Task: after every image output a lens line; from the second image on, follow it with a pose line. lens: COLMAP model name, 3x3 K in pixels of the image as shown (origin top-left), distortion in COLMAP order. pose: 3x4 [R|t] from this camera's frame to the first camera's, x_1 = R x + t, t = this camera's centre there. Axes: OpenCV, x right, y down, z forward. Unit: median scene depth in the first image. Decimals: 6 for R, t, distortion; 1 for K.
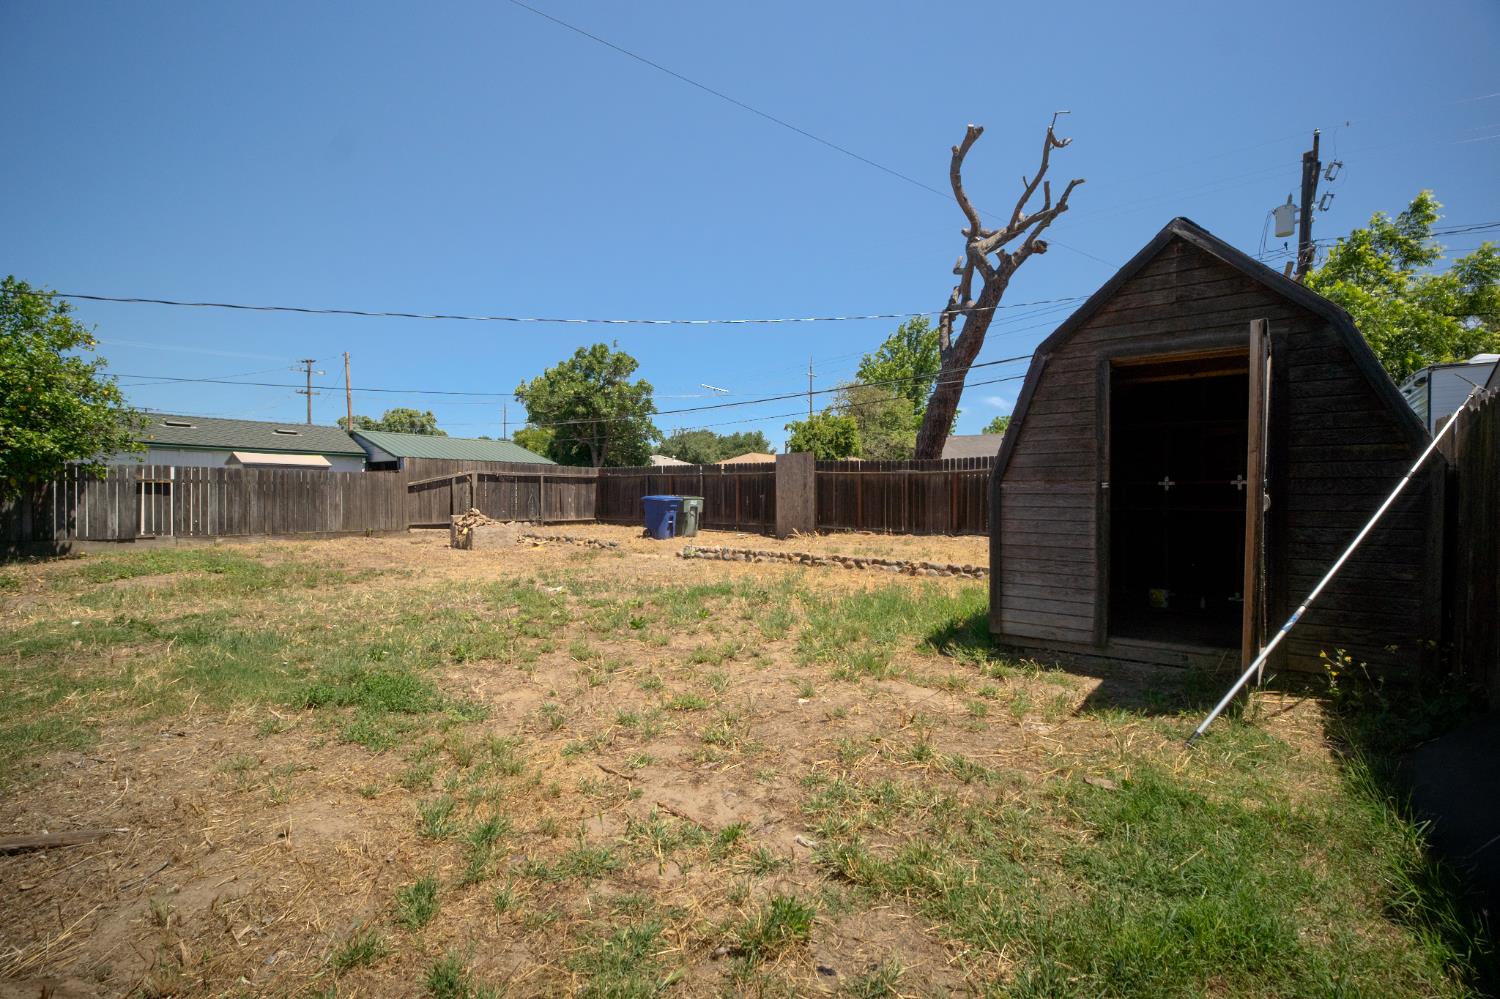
lens RADIAL K [[661.8, 0, 747.3], [0, 661.8, 500.6], [0, 0, 1]] dist [-0.010242, -0.000289]
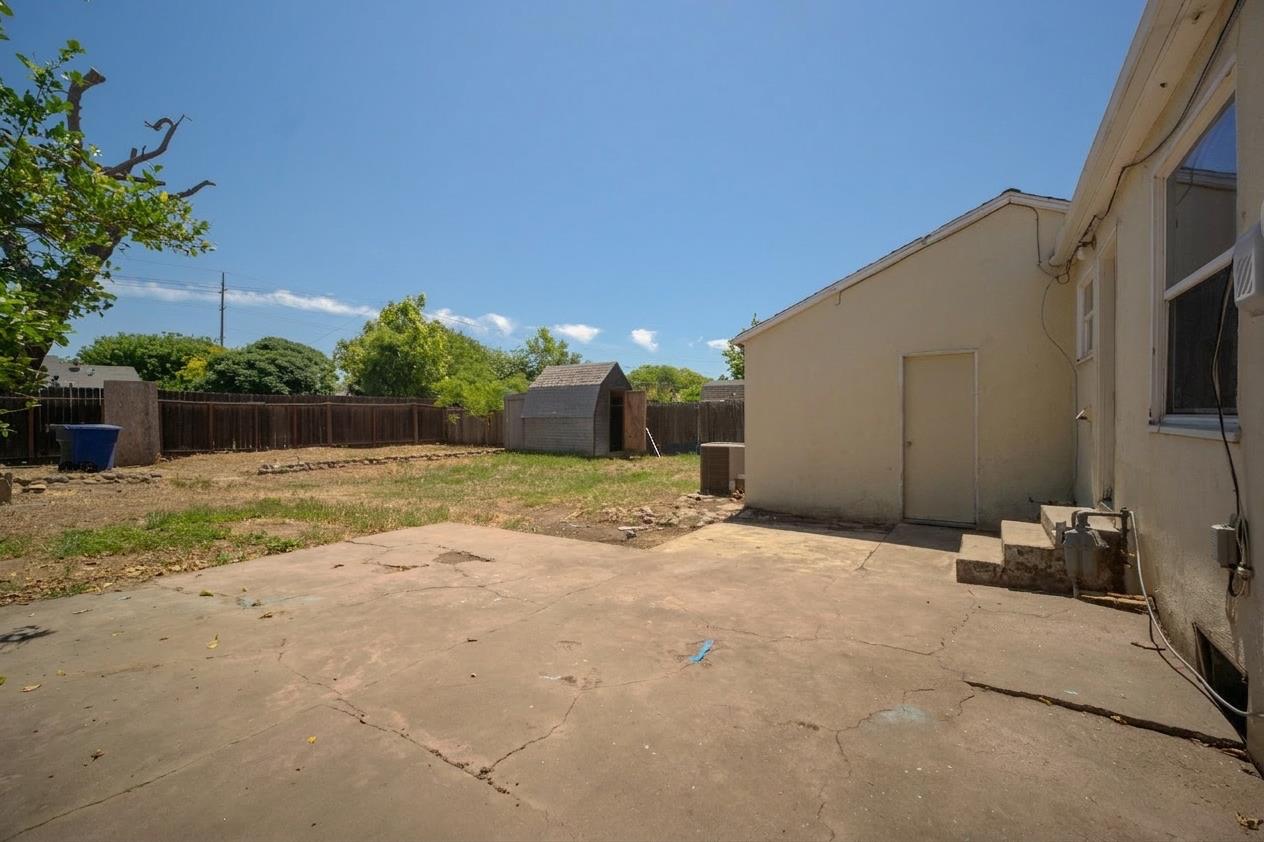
lens RADIAL K [[557.7, 0, 628.9], [0, 557.7, 420.3], [0, 0, 1]] dist [-0.010242, -0.000289]
pose [[-0.068654, -0.000524, 0.997640, -0.916937], [0.017779, 0.999840, 0.001749, 0.000481], [-0.997482, 0.017857, -0.068634, 0.353764]]
